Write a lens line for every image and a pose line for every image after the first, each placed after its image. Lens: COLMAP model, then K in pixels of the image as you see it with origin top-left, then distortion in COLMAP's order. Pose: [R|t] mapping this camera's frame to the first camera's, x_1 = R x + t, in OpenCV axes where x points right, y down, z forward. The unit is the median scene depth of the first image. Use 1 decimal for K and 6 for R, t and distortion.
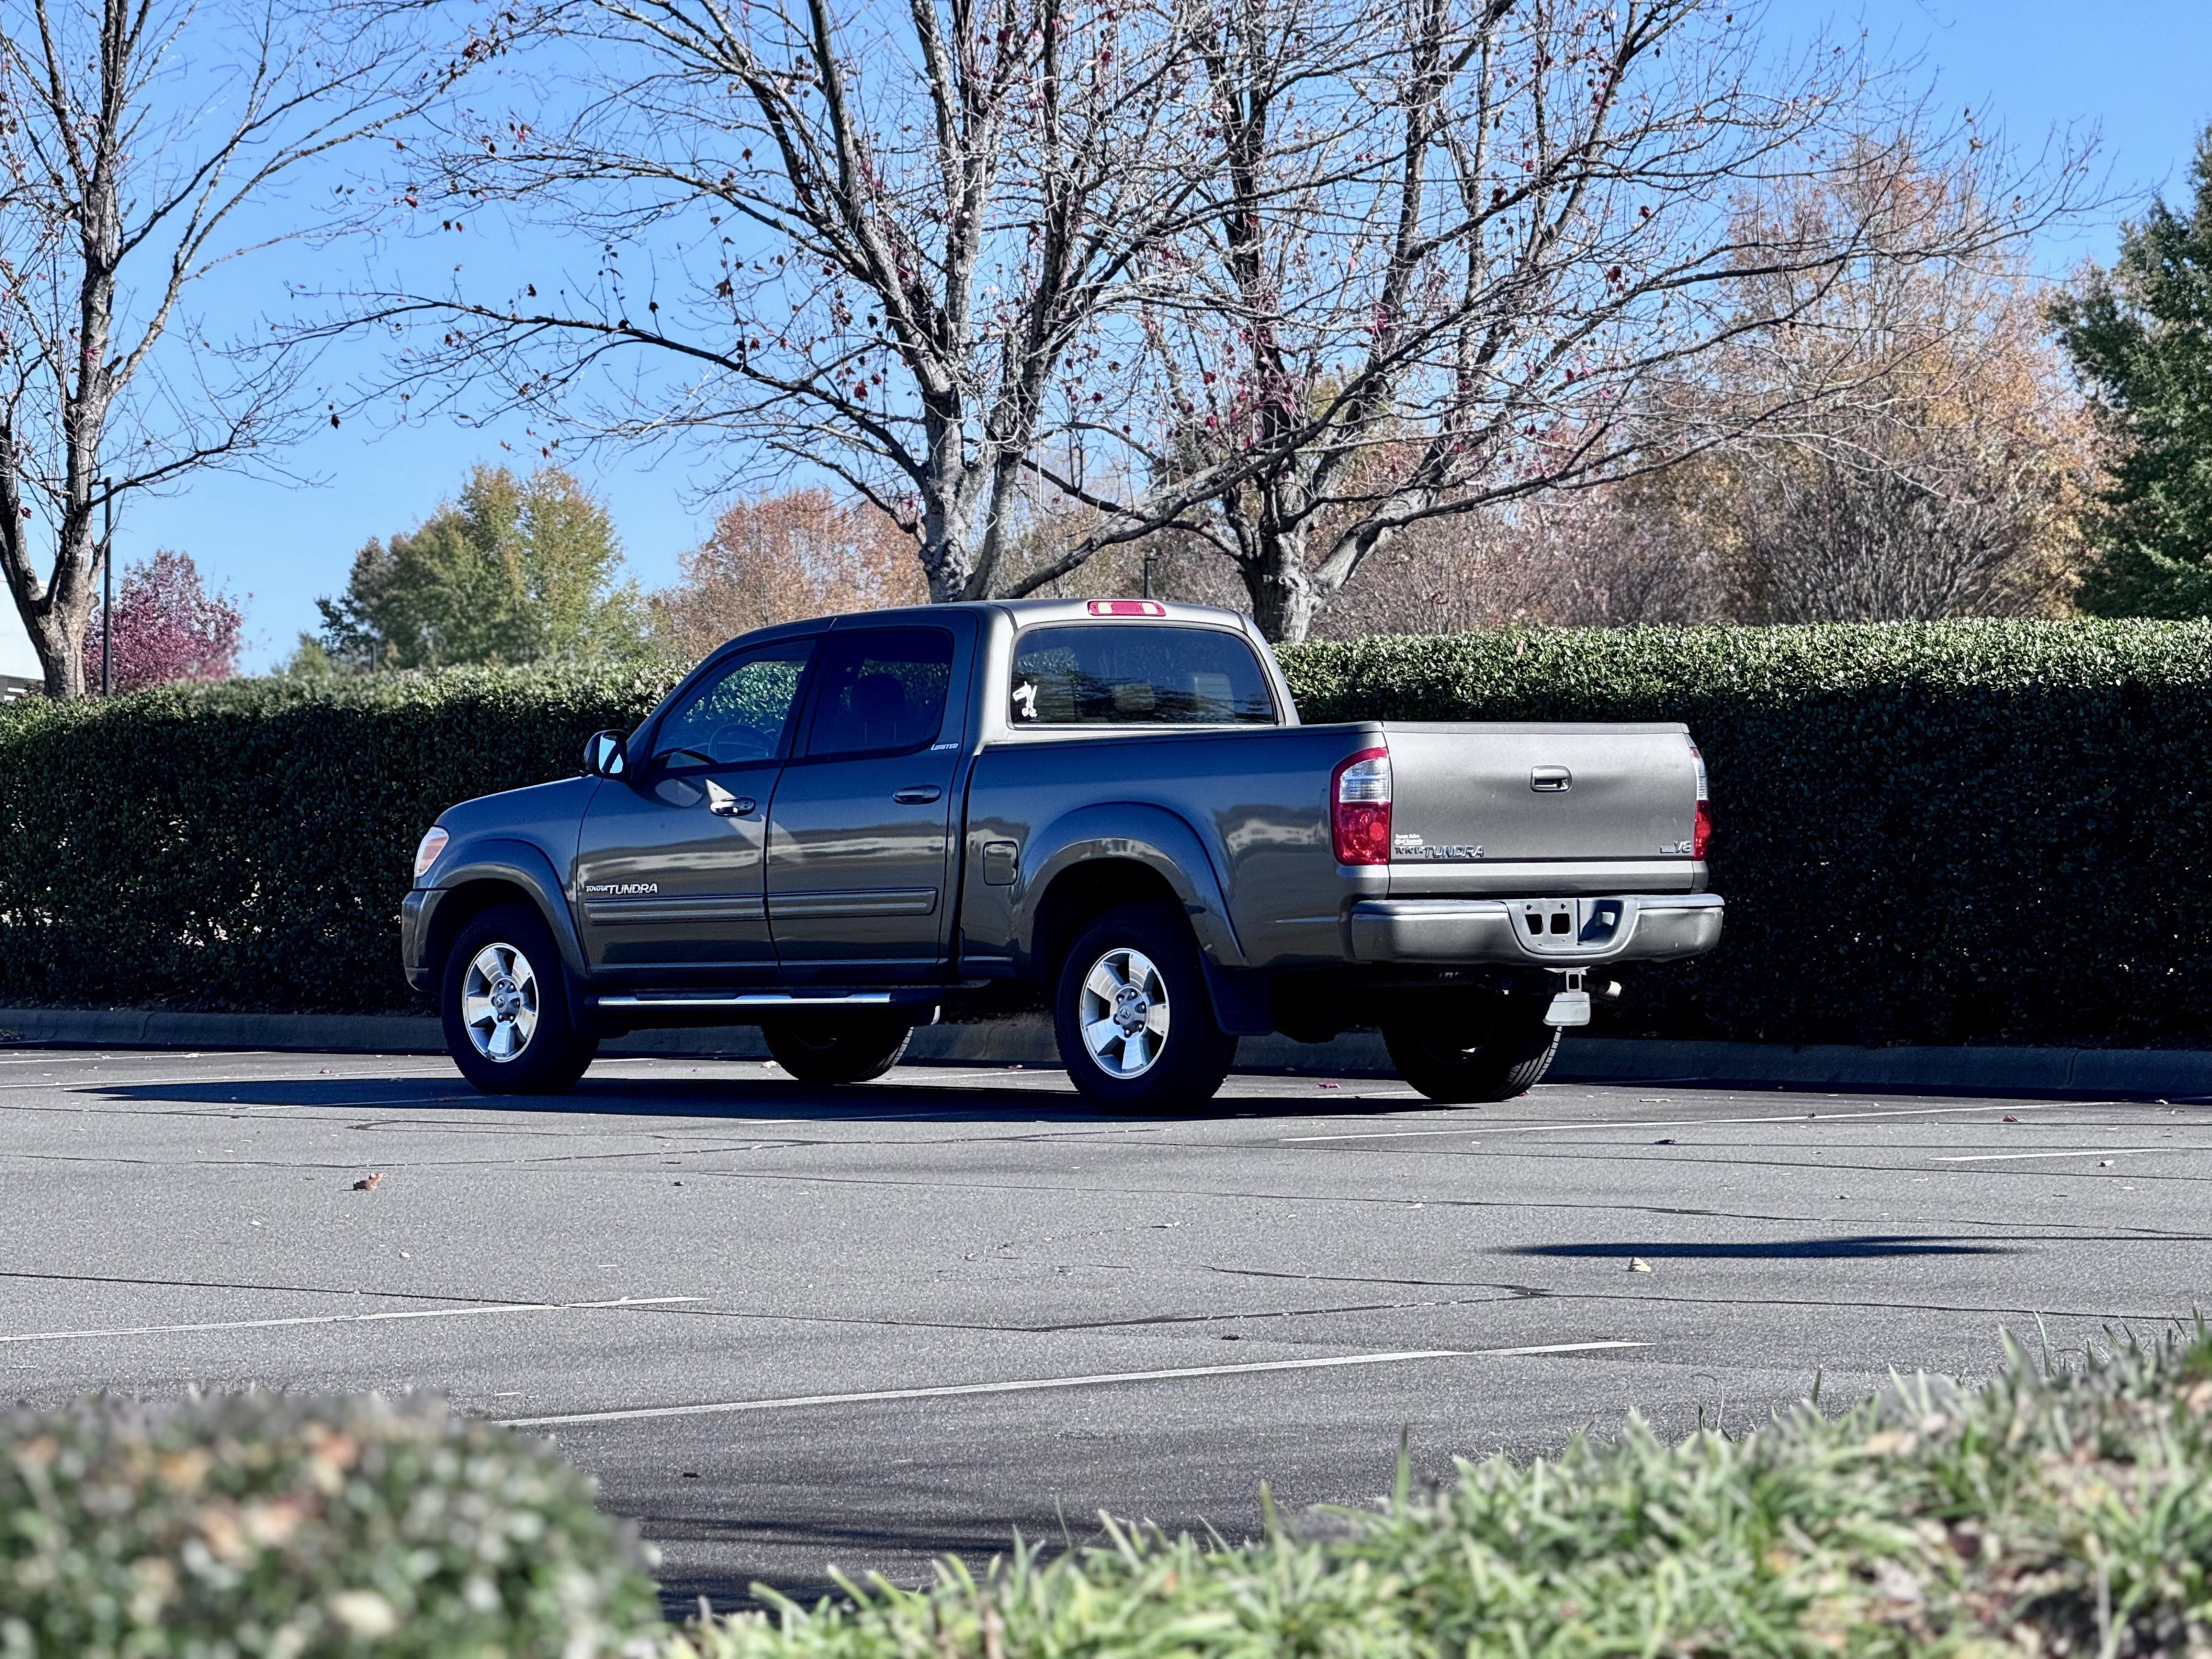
lens RADIAL K [[7766.2, 0, 1038.3], [0, 7766.2, 854.7], [0, 0, 1]] dist [0.257891, 0.000000]
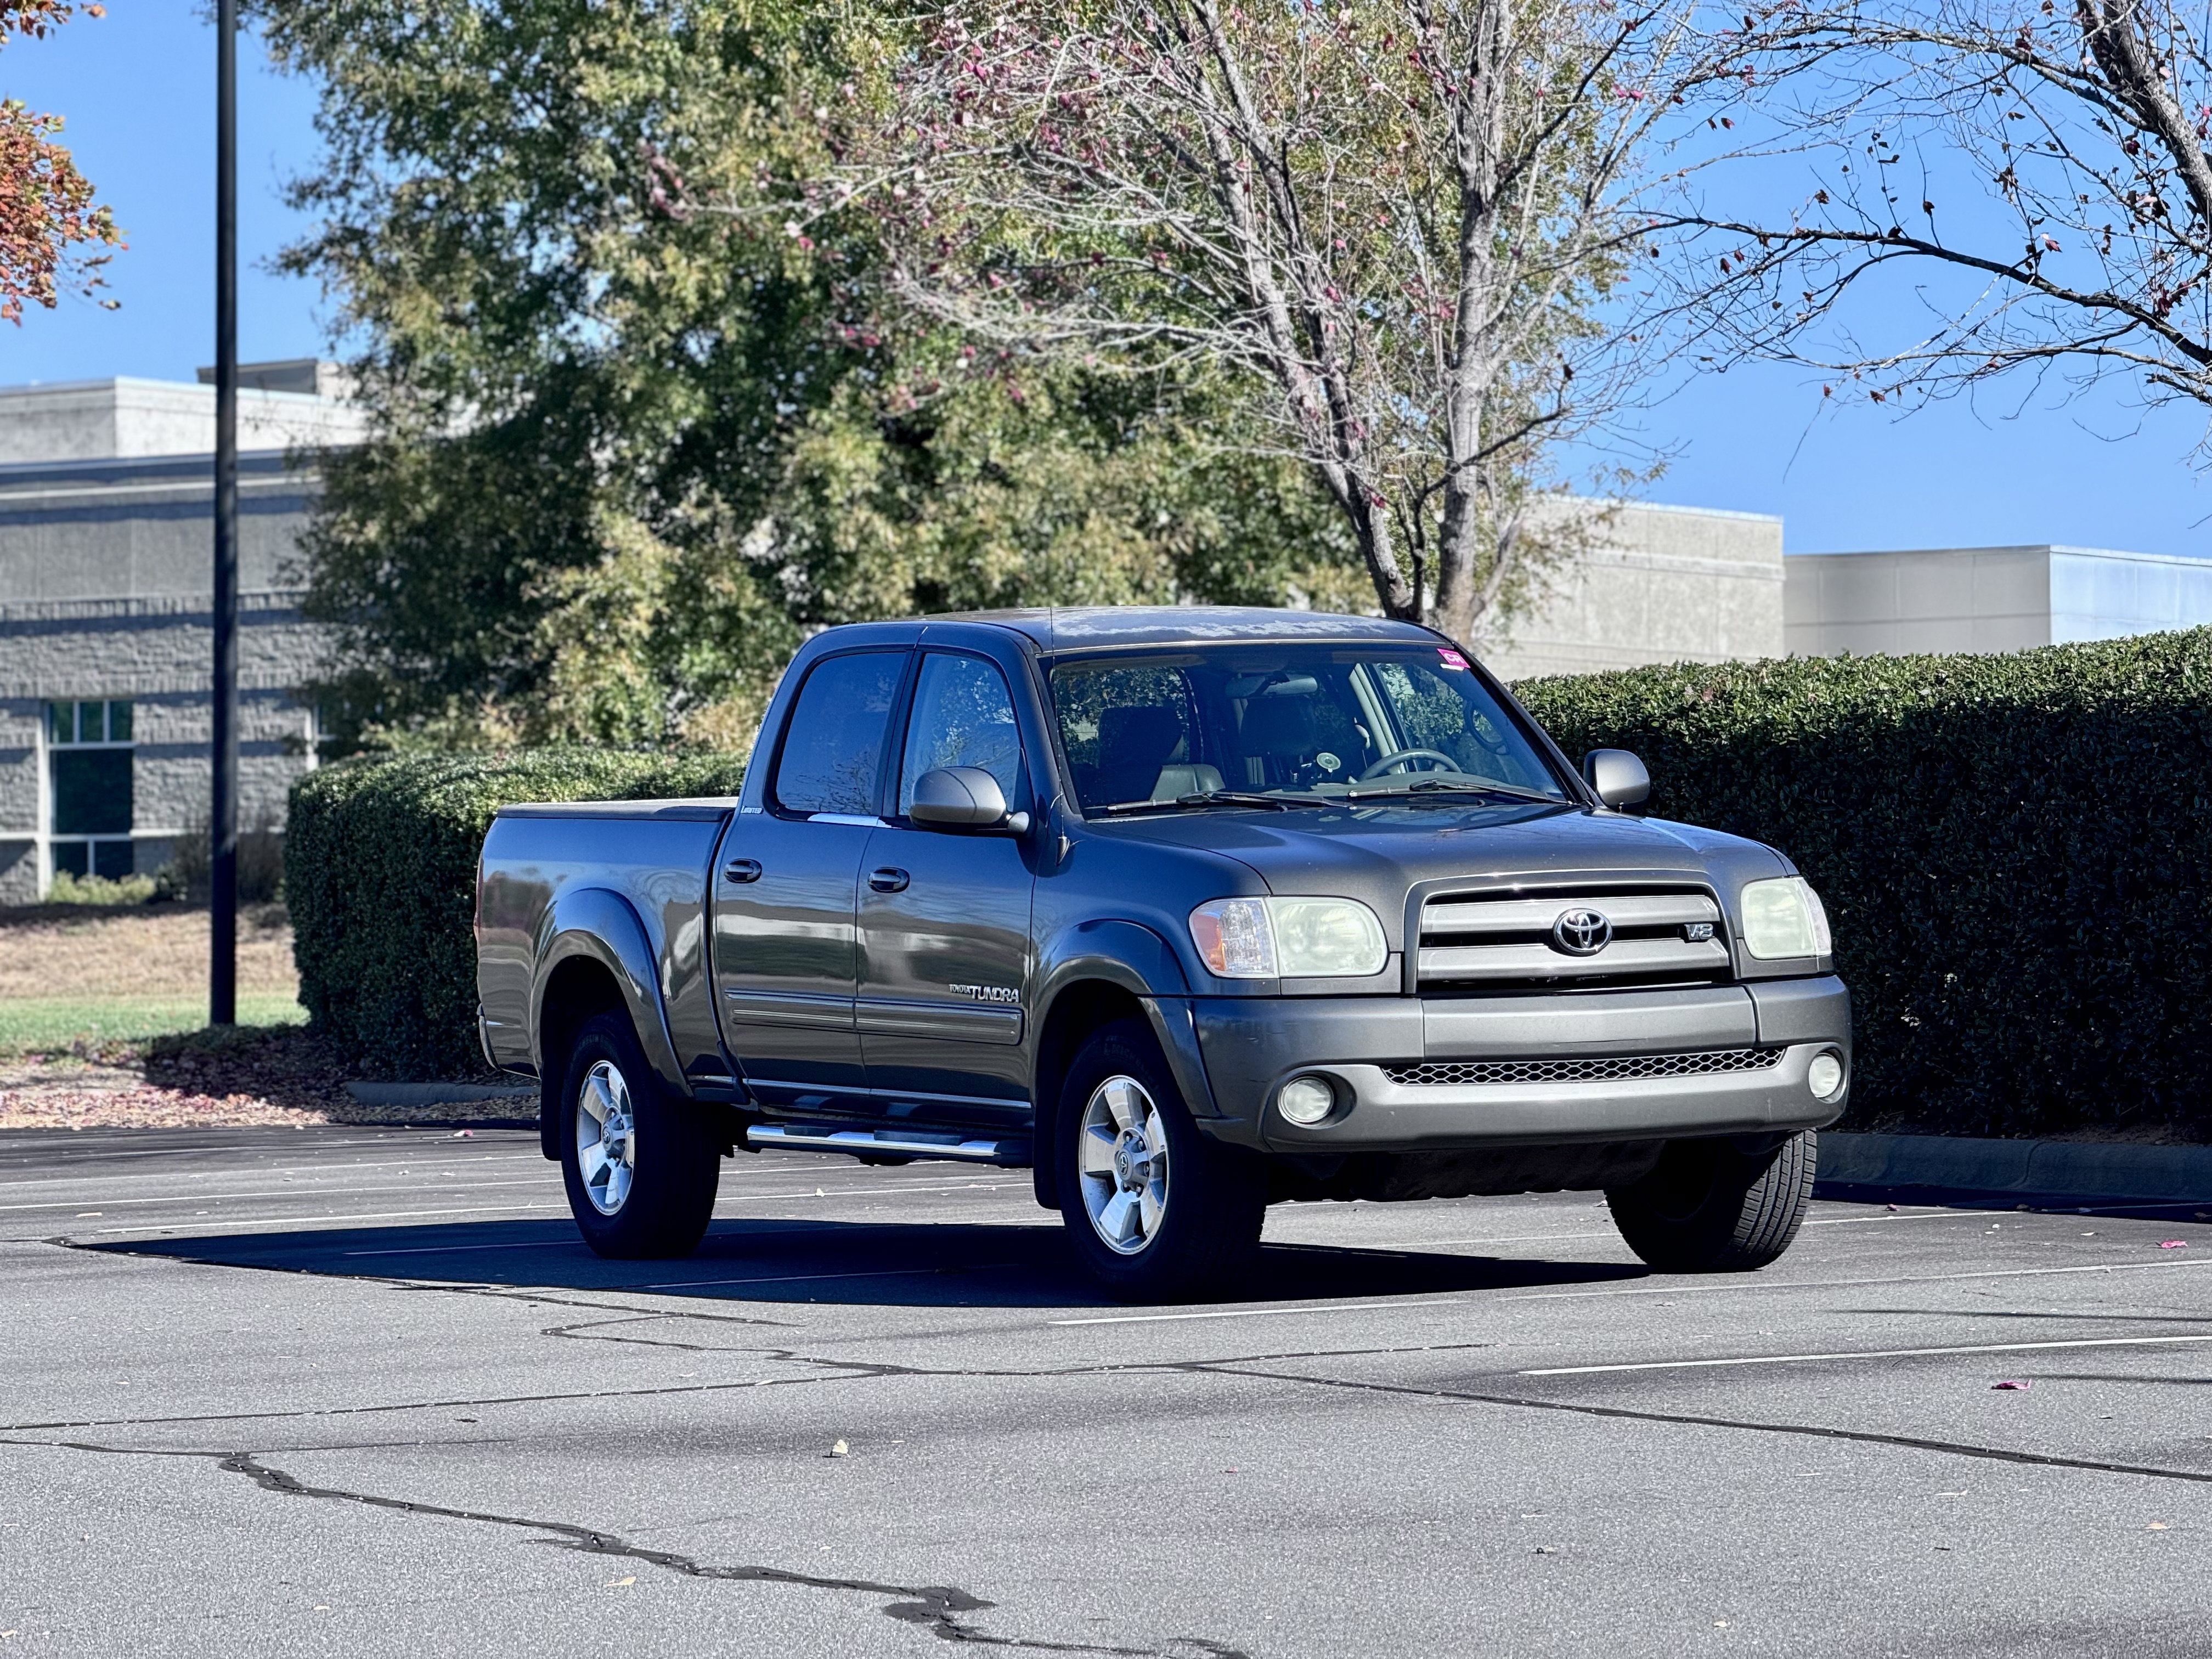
lens RADIAL K [[7766.2, 0, 1060.5], [0, 7766.2, 814.2], [0, 0, 1]] dist [0.257891, 0.000000]
pose [[0.936114, -0.023244, -0.350927, 0.191377], [0.020994, 0.999727, -0.010215, -0.004014], [0.351069, 0.002195, 0.936347, 0.308439]]
